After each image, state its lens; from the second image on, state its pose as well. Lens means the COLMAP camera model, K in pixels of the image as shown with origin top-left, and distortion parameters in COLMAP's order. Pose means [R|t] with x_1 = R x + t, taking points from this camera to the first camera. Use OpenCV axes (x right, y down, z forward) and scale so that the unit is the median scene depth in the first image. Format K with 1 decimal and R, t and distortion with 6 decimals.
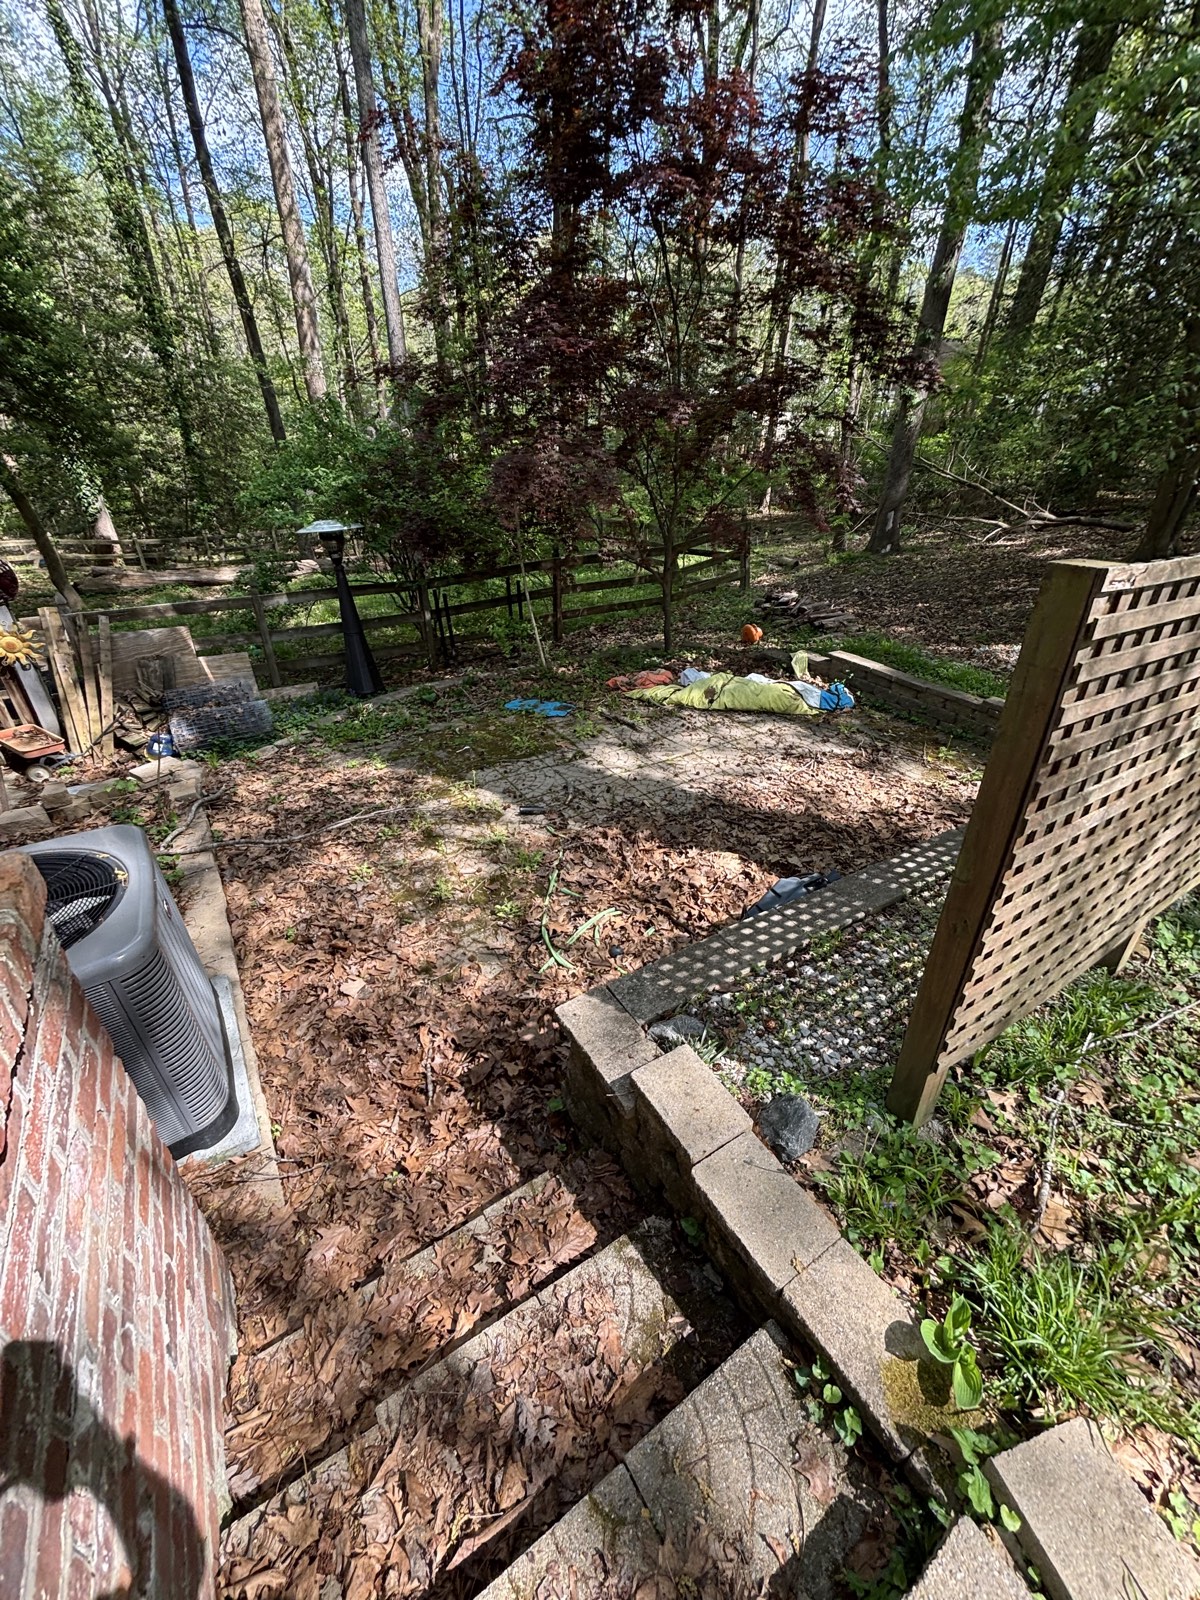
lens RADIAL K [[642.0, 0, 602.4], [0, 642.0, 800.8], [0, 0, 1]] dist [-0.001157, -0.001807]
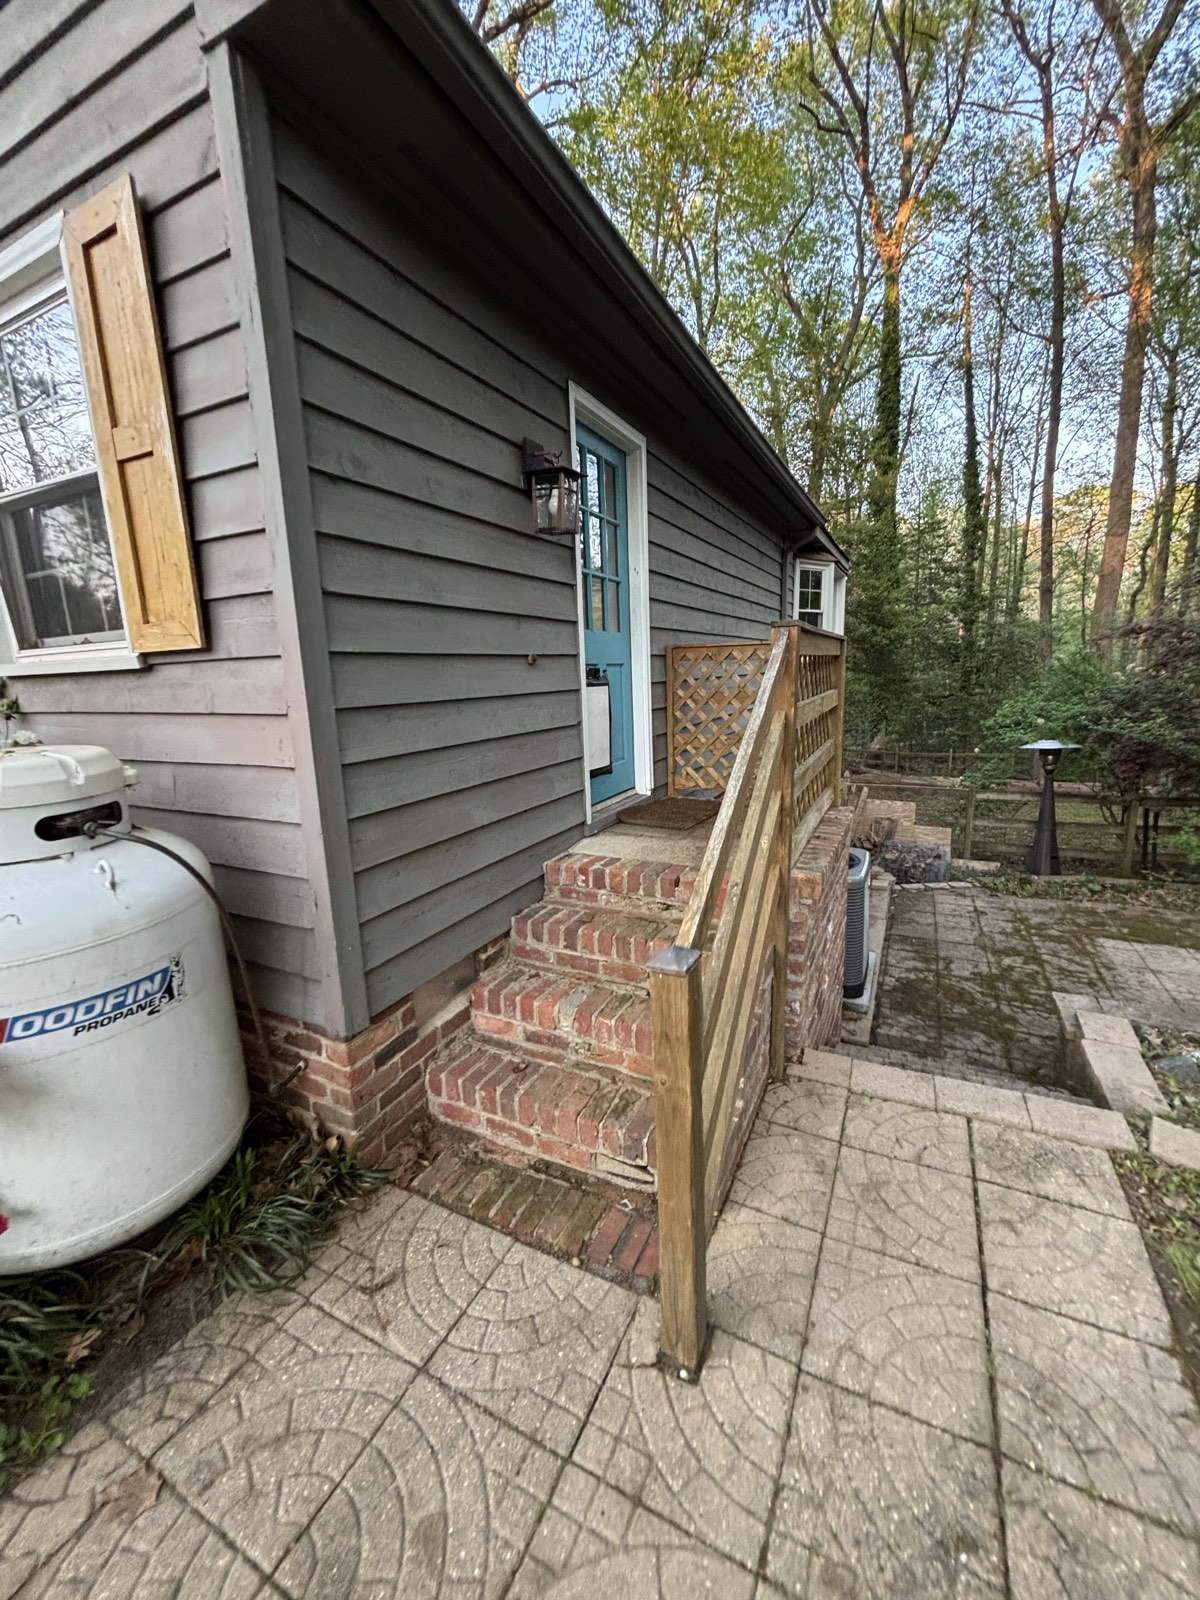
lens RADIAL K [[642.0, 0, 606.0], [0, 642.0, 800.1], [0, 0, 1]] dist [-0.001157, -0.001807]
pose [[0.524166, 0.130399, -0.841574, 0.111819], [-0.394803, 0.912808, -0.104463, 0.085585], [0.754573, 0.387012, 0.529944, -0.162601]]
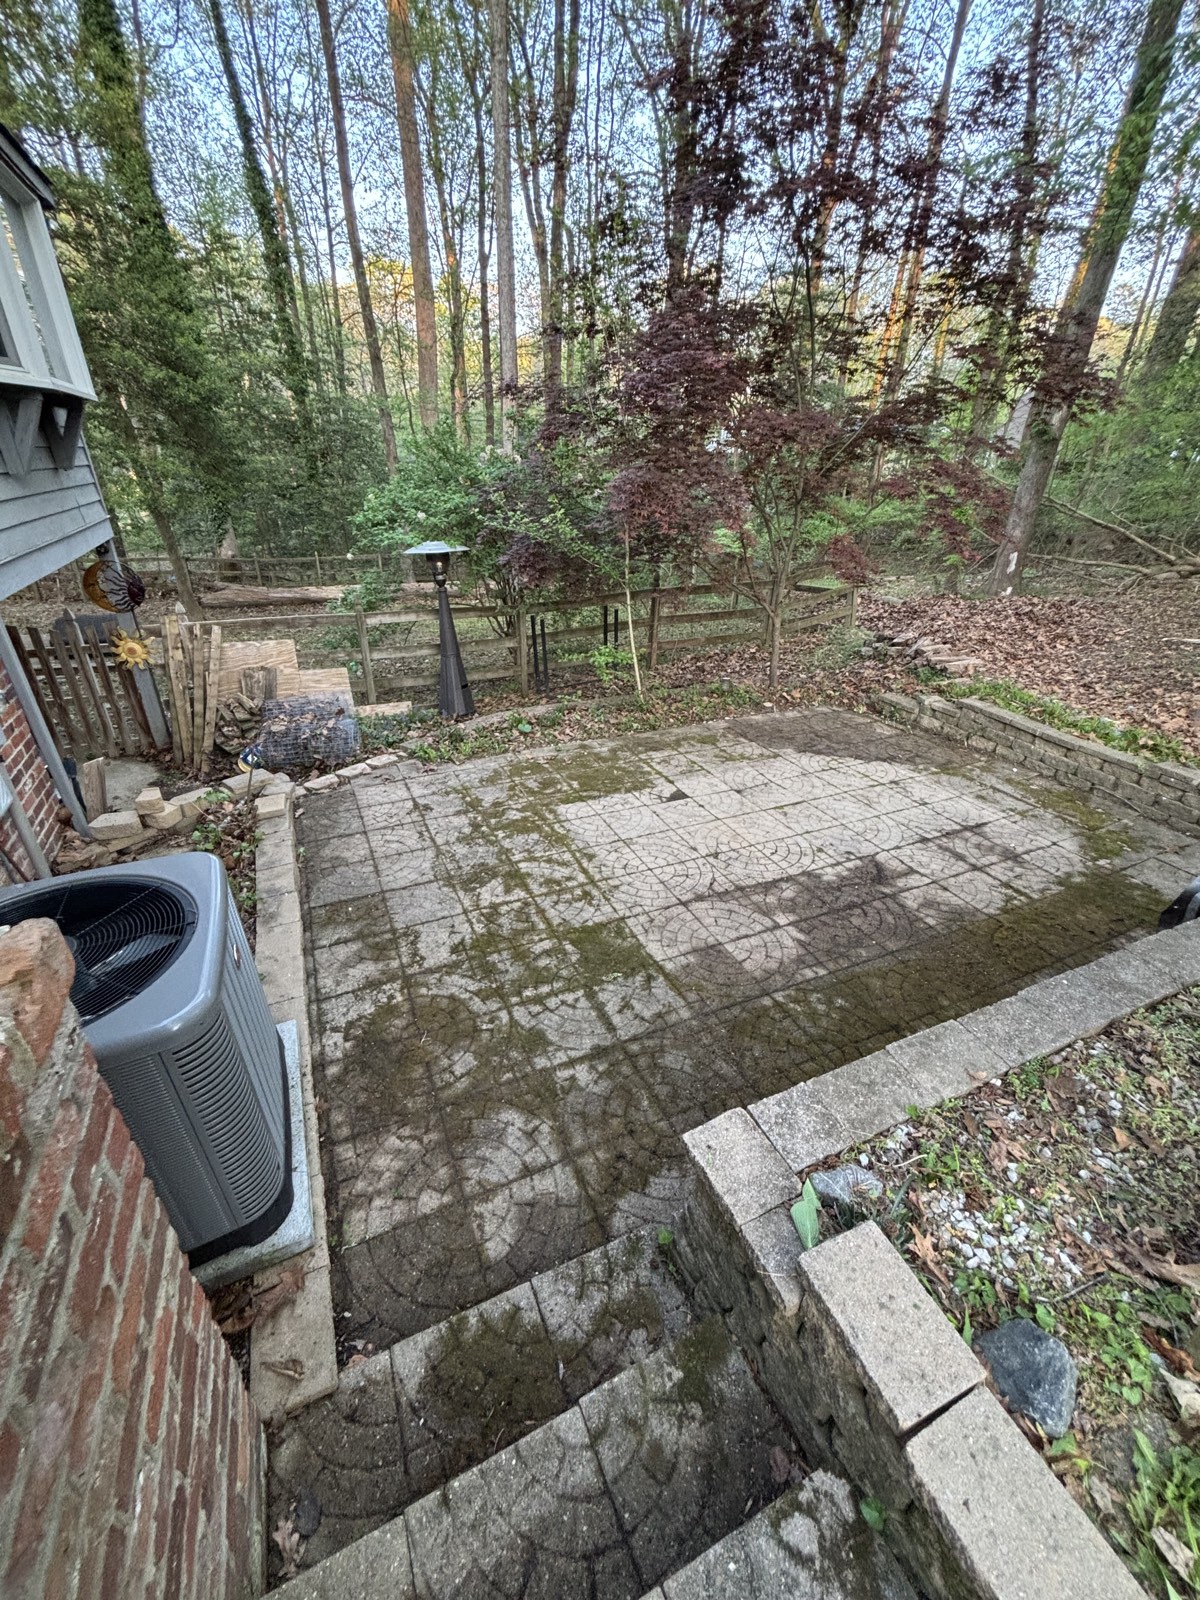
lens RADIAL K [[642.0, 0, 600.9], [0, 642.0, 800.3], [0, 0, 1]] dist [-0.001157, -0.001807]
pose [[0.991298, 0.070696, -0.111042, -0.020699], [-0.075897, 0.996174, -0.043328, -0.007210], [0.107554, 0.051379, 0.992871, 0.033980]]
